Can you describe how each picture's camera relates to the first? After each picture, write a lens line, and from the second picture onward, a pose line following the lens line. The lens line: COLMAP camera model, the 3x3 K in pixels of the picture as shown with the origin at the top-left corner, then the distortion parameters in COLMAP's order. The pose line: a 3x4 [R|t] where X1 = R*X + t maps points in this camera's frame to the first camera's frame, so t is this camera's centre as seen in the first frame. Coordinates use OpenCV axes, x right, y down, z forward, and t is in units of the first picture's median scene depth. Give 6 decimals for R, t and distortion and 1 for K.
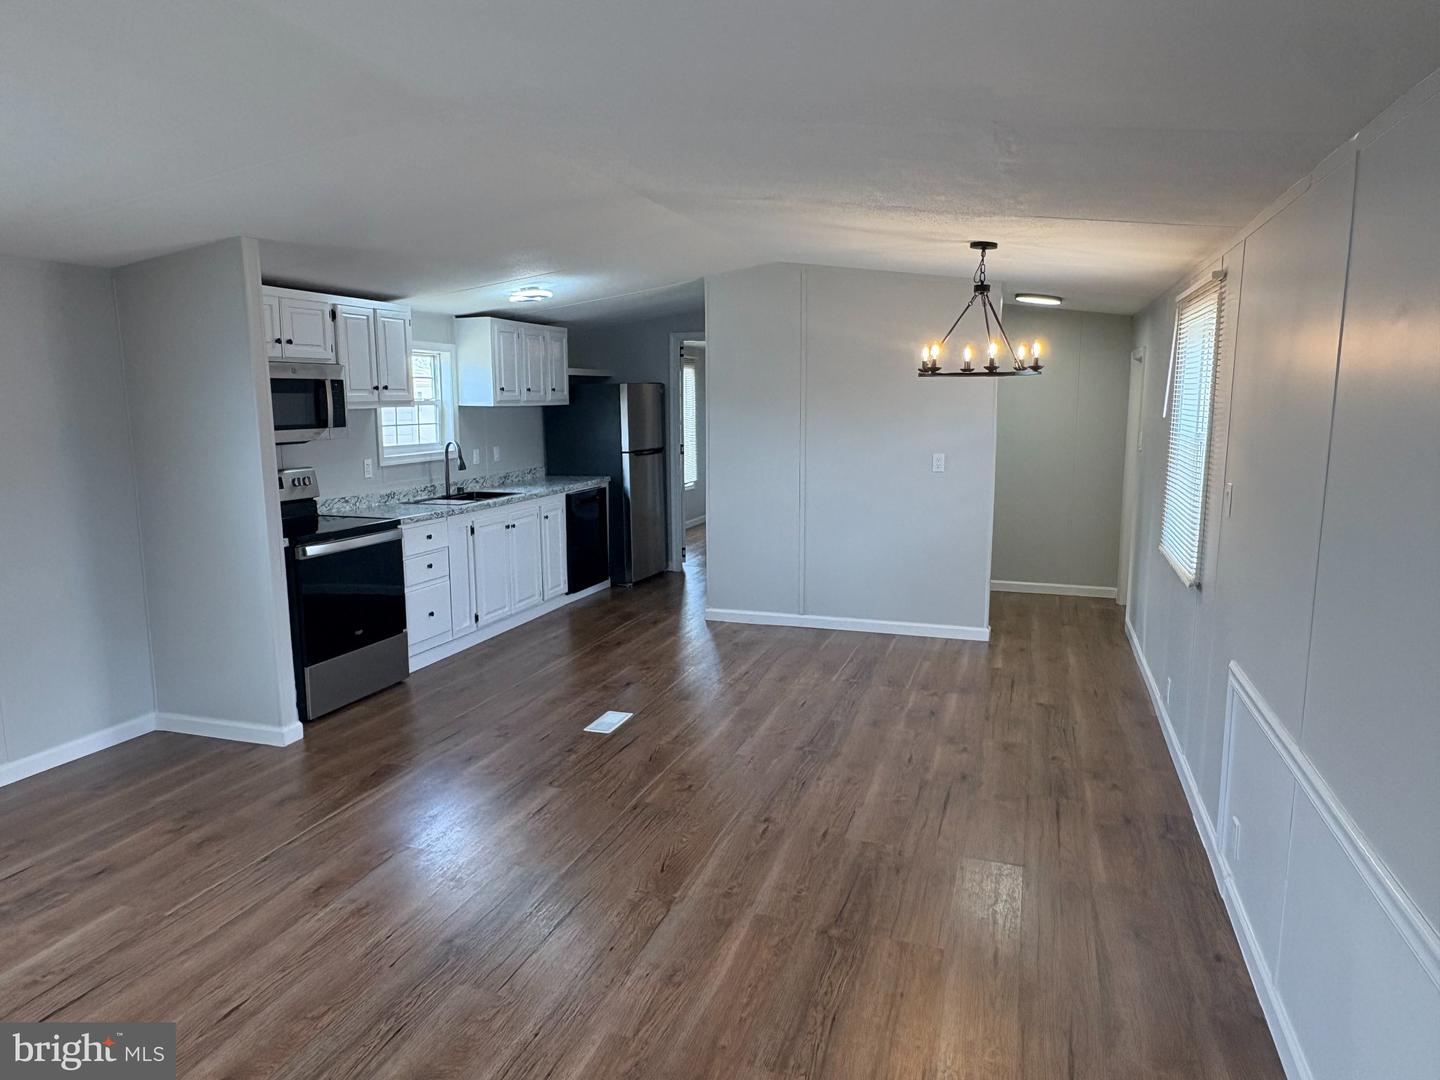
lens RADIAL K [[925.4, 0, 719.8], [0, 925.4, 538.2], [0, 0, 1]] dist [0.000328, -0.000090]
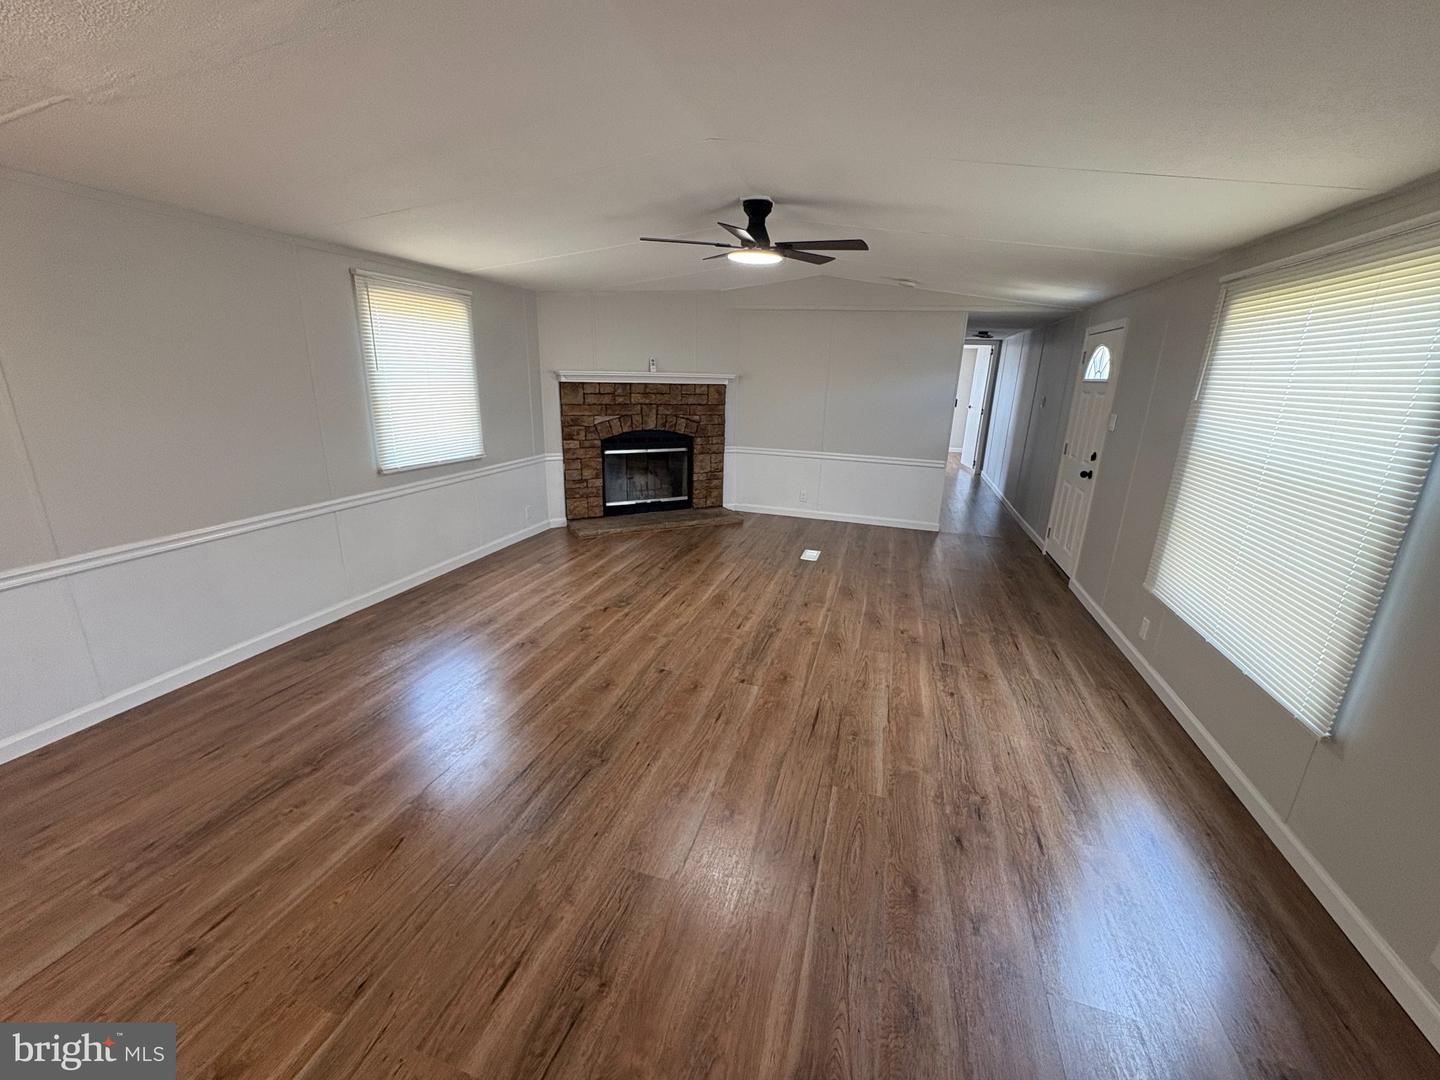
lens RADIAL K [[580.1, 0, 719.6], [0, 580.1, 540.0], [0, 0, 1]] dist [0.000345, -0.000148]
pose [[-0.999335, -0.021178, -0.029687, -0.399388], [-0.031909, 0.901933, 0.430696, -0.220438], [0.017655, 0.431357, -0.902009, 1.511881]]
